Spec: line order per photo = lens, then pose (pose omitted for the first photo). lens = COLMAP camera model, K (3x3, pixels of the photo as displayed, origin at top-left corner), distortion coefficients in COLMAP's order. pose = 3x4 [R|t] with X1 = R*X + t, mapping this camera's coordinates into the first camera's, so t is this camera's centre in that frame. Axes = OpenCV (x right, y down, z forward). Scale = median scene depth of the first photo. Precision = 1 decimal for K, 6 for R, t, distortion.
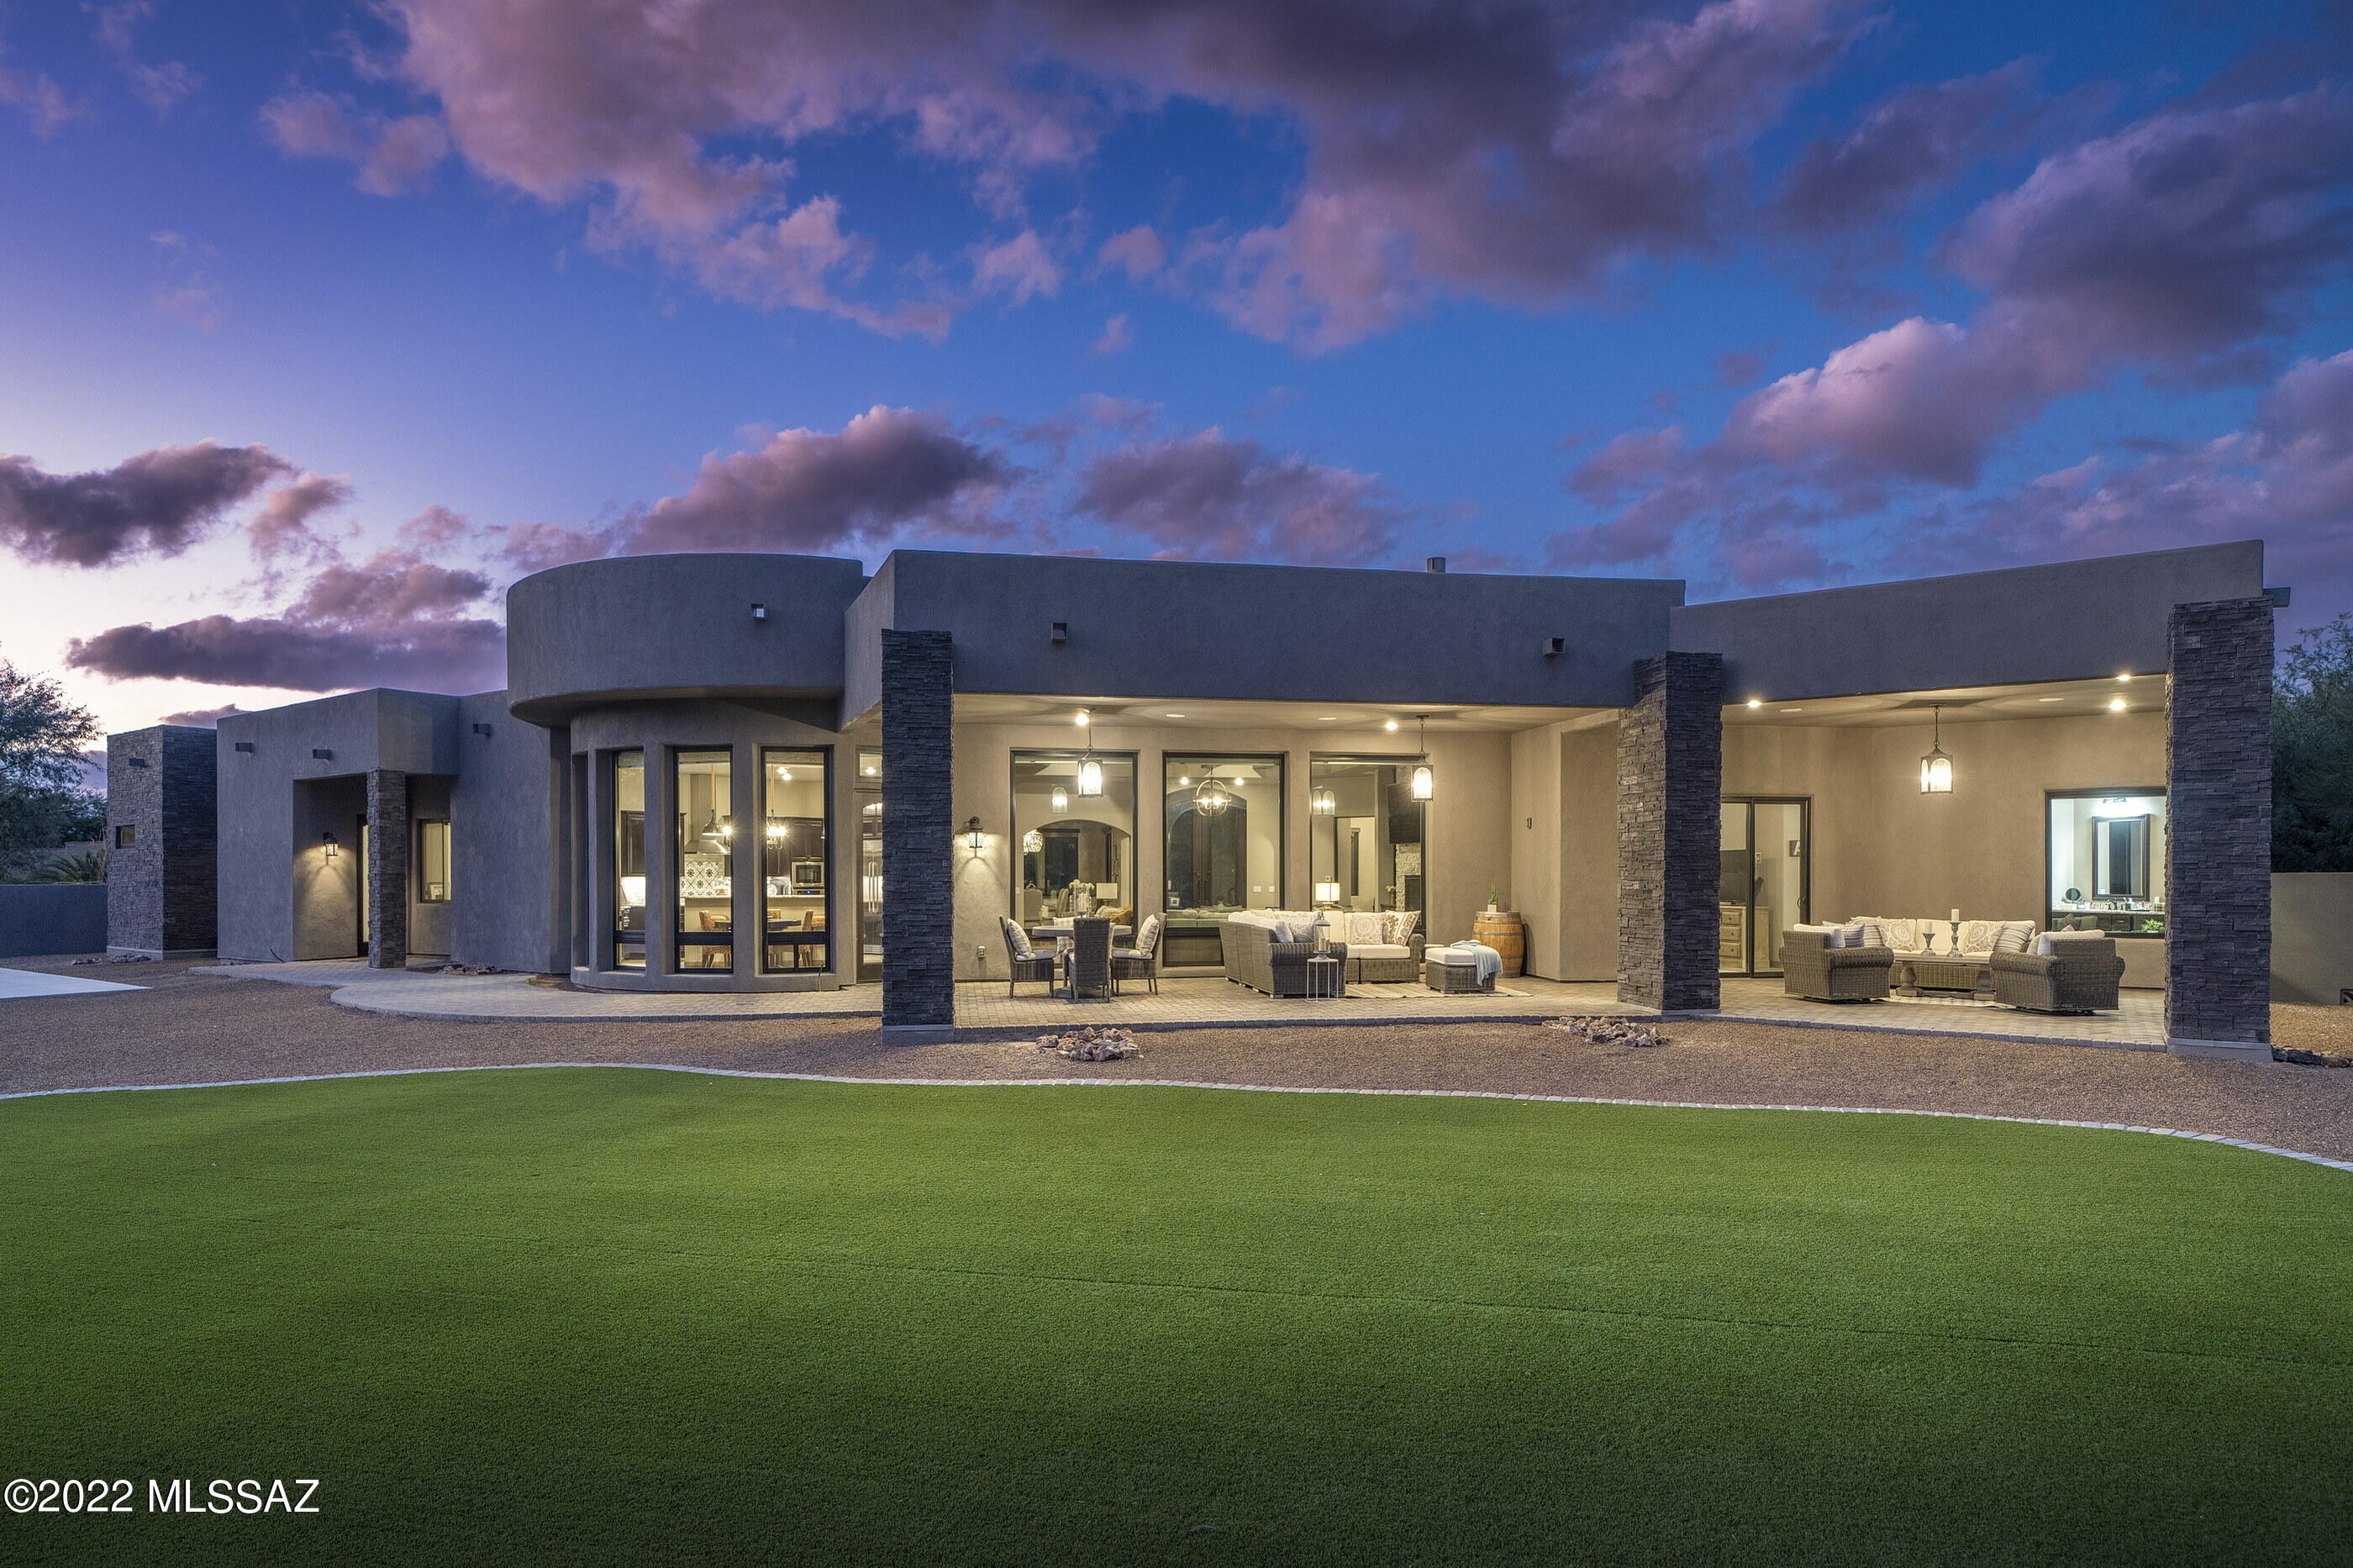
lens RADIAL K [[1263.4, 0, 1225.2], [0, 1263.4, 867.4], [0, 0, 1]] dist [-0.000217, -0.000128]
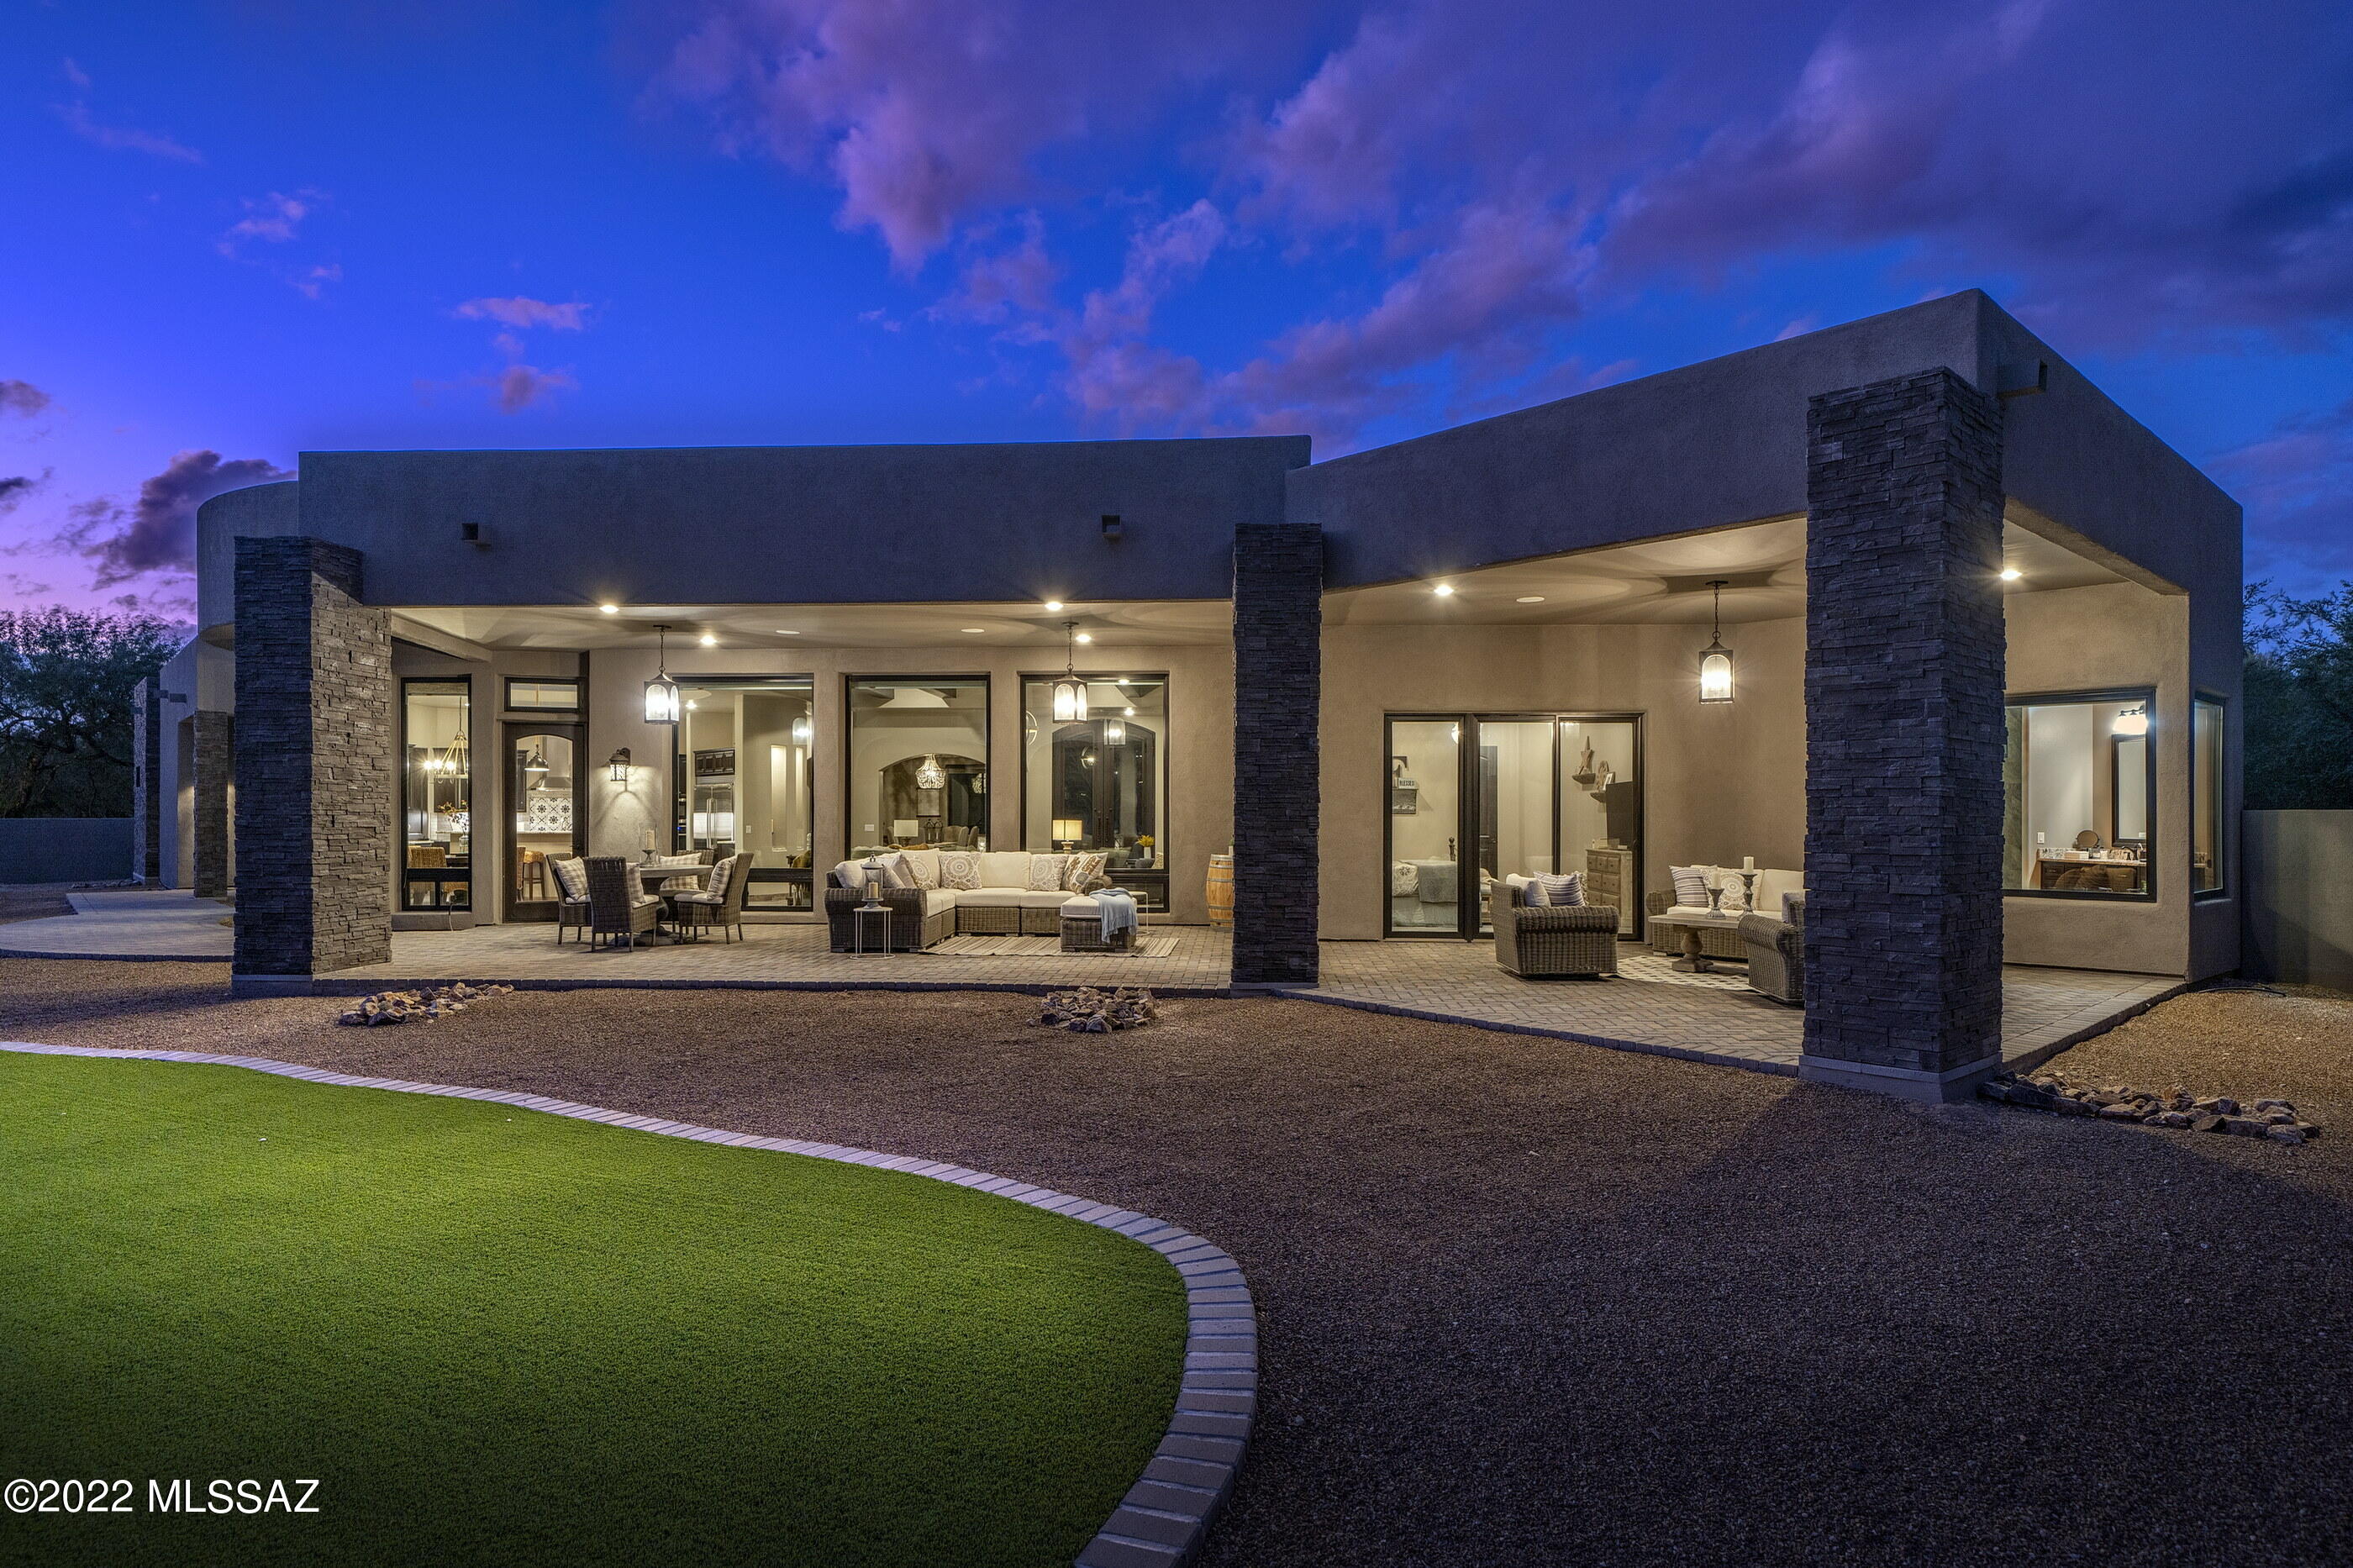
lens RADIAL K [[1230.4, 0, 1164.1], [0, 1230.4, 803.9], [0, 0, 1]] dist [0.001631, -0.000316]
pose [[0.971020, -0.000828, -0.238997, 0.479535], [0.000006, 0.999994, -0.003442, 0.005151], [0.238998, 0.003341, 0.971014, 0.246275]]
